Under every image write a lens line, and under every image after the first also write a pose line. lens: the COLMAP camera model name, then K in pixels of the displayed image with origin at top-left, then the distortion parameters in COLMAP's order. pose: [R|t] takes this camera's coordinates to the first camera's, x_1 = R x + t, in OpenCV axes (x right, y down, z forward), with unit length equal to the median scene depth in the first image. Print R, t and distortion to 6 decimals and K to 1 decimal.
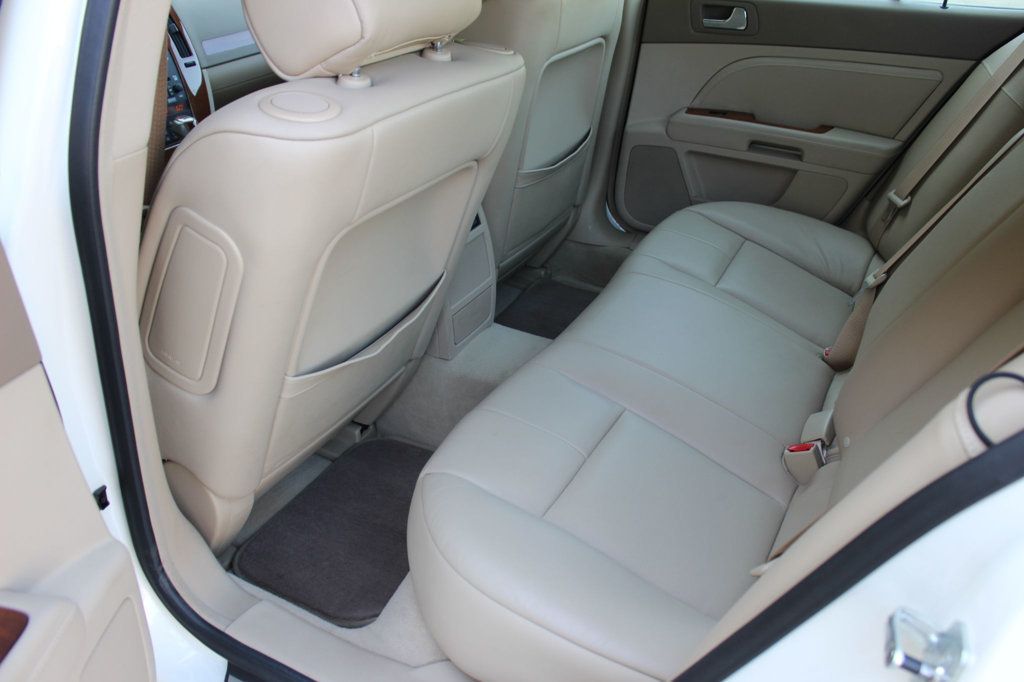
lens RADIAL K [[842.4, 0, 519.3], [0, 842.4, 368.5], [0, 0, 1]] dist [-0.170554, 0.131817]
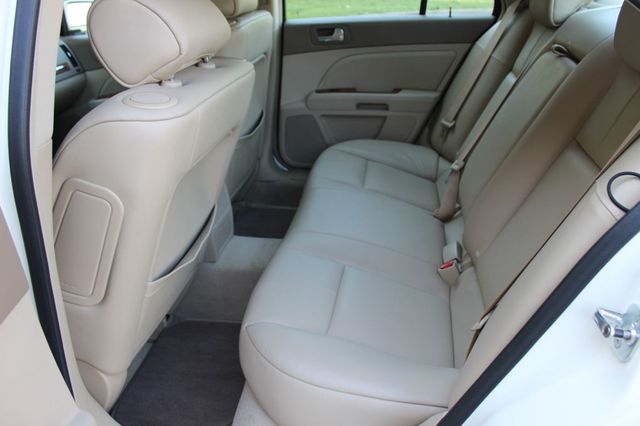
lens RADIAL K [[526.5, 0, 324.5], [0, 526.5, 230.2], [0, 0, 1]] dist [-0.170554, 0.131817]
pose [[0.945444, -0.184891, 0.268236, -0.131043], [0.203774, 0.978024, -0.044101, 0.014377], [-0.254188, 0.096354, 0.962343, 0.005138]]
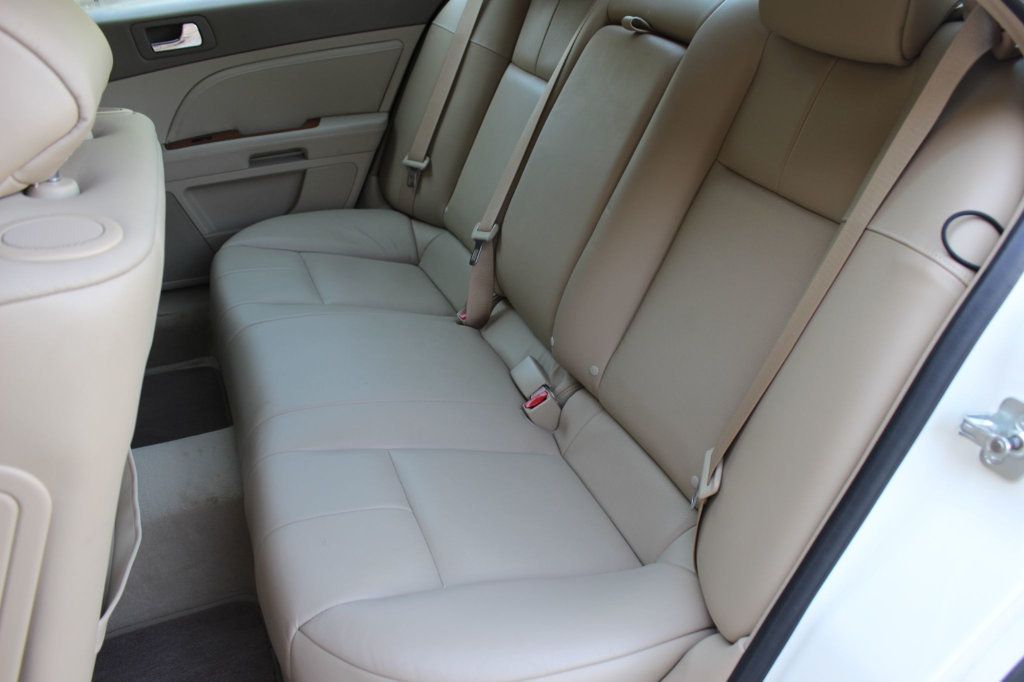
lens RADIAL K [[842.4, 0, 519.3], [0, 842.4, 368.5], [0, 0, 1]] dist [-0.170554, 0.131817]
pose [[0.643864, -0.423760, 0.637077, -0.242431], [0.427589, 0.889757, 0.159689, -0.085857], [-0.634513, 0.169589, 0.754077, 0.148206]]
